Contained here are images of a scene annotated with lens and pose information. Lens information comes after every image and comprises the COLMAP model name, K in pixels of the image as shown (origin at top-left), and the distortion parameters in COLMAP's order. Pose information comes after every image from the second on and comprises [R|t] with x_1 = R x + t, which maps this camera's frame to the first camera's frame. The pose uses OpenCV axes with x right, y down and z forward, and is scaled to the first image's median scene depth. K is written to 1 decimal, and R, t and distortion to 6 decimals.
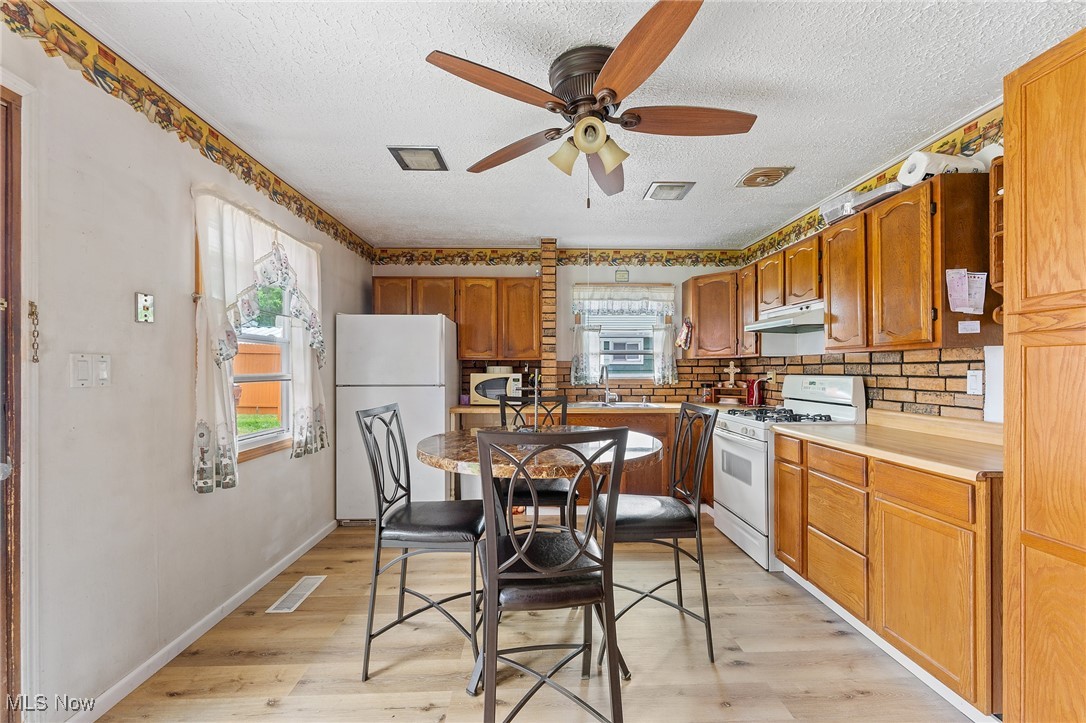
lens RADIAL K [[444.8, 0, 526.6], [0, 444.8, 374.8], [0, 0, 1]] dist [-0.001181, -0.000424]
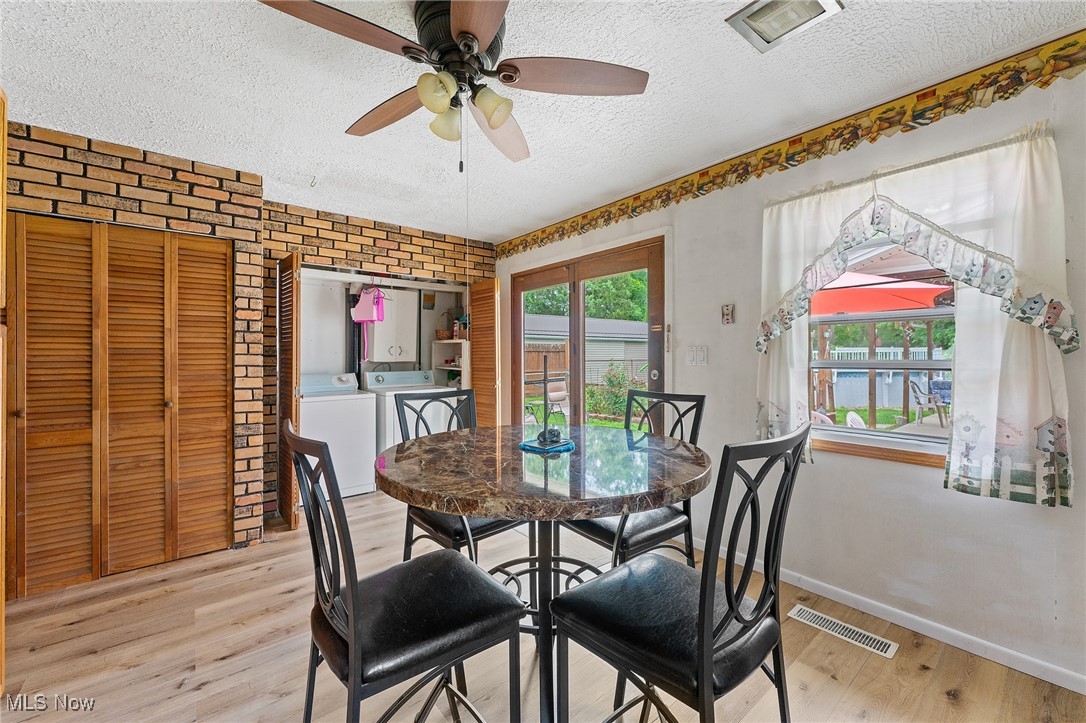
lens RADIAL K [[436.7, 0, 544.9], [0, 436.7, 354.3], [0, 0, 1]] dist [0.001475, 0.000137]
pose [[-0.752944, -0.000881, -0.658085, 0.409998], [-0.002445, 0.999996, 0.001458, -0.011616], [0.658081, 0.002707, -0.752943, 1.229871]]
